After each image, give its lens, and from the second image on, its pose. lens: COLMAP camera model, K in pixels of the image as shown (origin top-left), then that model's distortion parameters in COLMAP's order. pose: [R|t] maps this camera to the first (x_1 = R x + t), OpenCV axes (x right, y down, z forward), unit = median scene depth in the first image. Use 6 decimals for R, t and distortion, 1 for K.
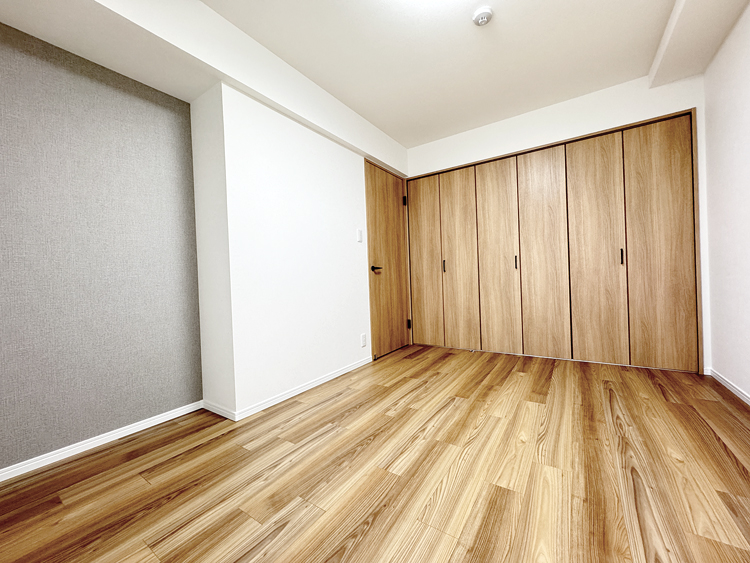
lens RADIAL K [[297.9, 0, 375.2], [0, 297.9, 280.1], [0, 0, 1]] dist [-0.002059, 0.000444]
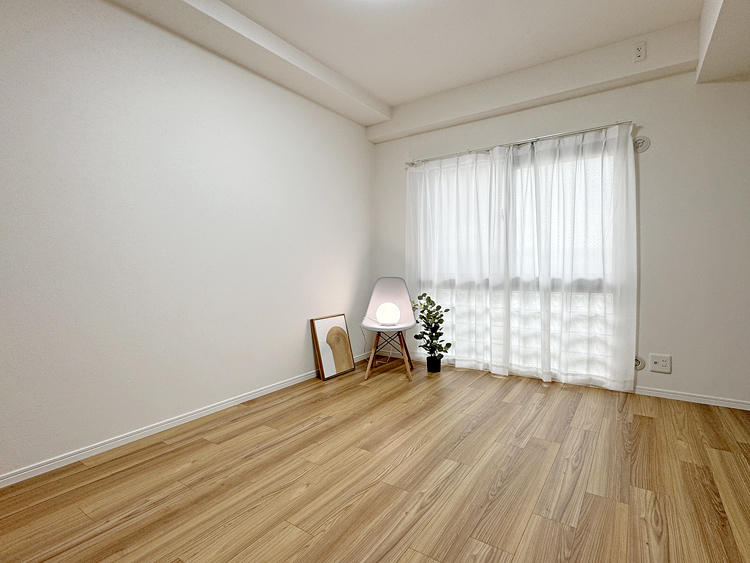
lens RADIAL K [[378.3, 0, 374.8], [0, 378.3, 279.9], [0, 0, 1]] dist [0.000332, 0.000228]
pose [[-0.998769, 0.047743, 0.013492, 0.271806], [0.048344, 0.997658, 0.048385, -0.093570], [-0.011151, 0.048977, -0.998738, 2.147678]]
